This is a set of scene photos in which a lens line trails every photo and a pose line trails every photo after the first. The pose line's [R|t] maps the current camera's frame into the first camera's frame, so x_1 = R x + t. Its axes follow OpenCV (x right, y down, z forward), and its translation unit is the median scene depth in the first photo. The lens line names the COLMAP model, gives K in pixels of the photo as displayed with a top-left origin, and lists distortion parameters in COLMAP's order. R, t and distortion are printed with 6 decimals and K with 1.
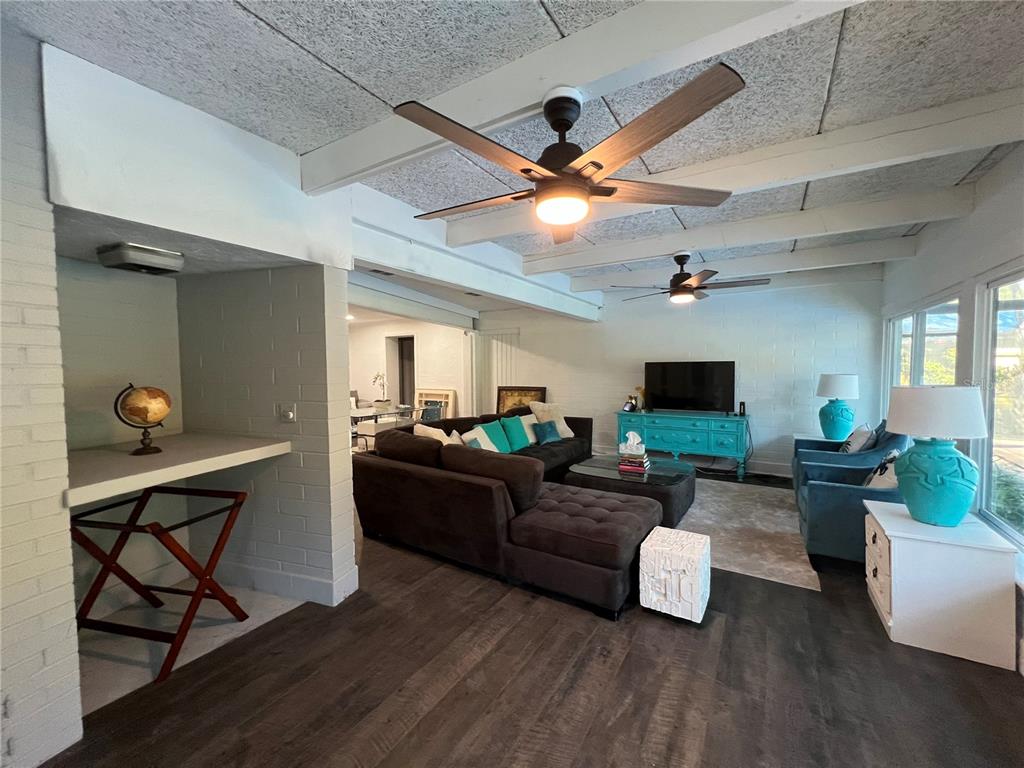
lens RADIAL K [[408.9, 0, 514.1], [0, 408.9, 384.8], [0, 0, 1]] dist [-0.001710, 0.000467]
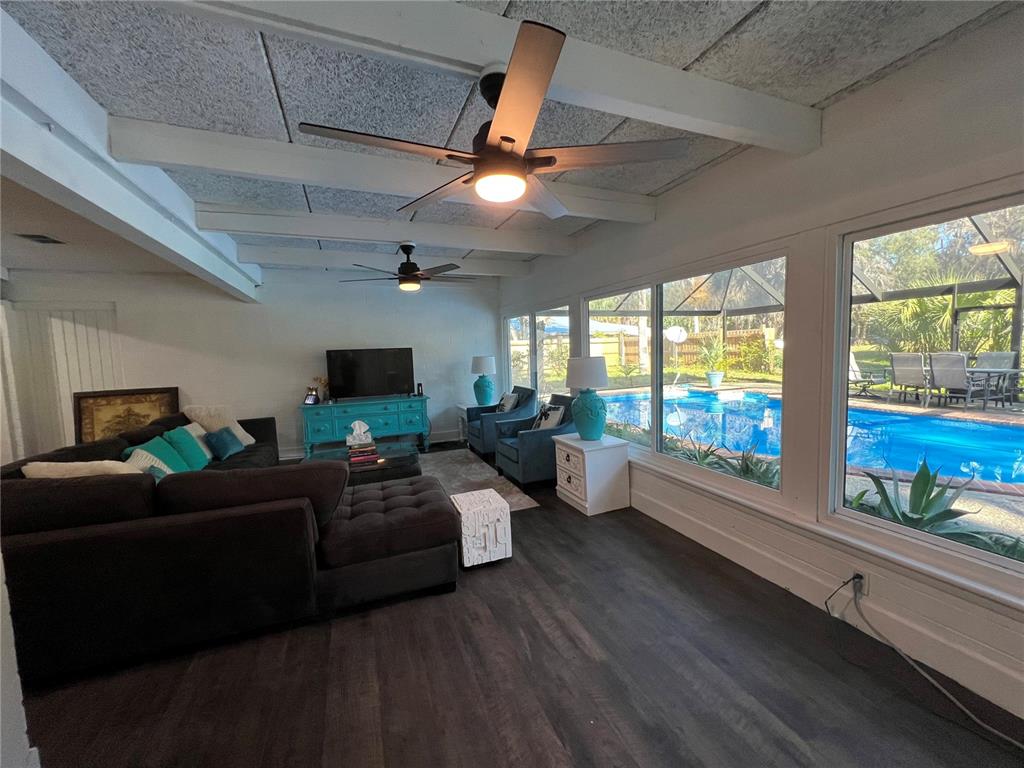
lens RADIAL K [[408.9, 0, 514.1], [0, 408.9, 384.8], [0, 0, 1]] dist [-0.001710, 0.000467]
pose [[0.591411, -0.080446, 0.802347, -0.319821], [0.064038, 0.996554, 0.052715, 0.004286], [-0.803823, 0.020204, 0.594525, 0.168525]]
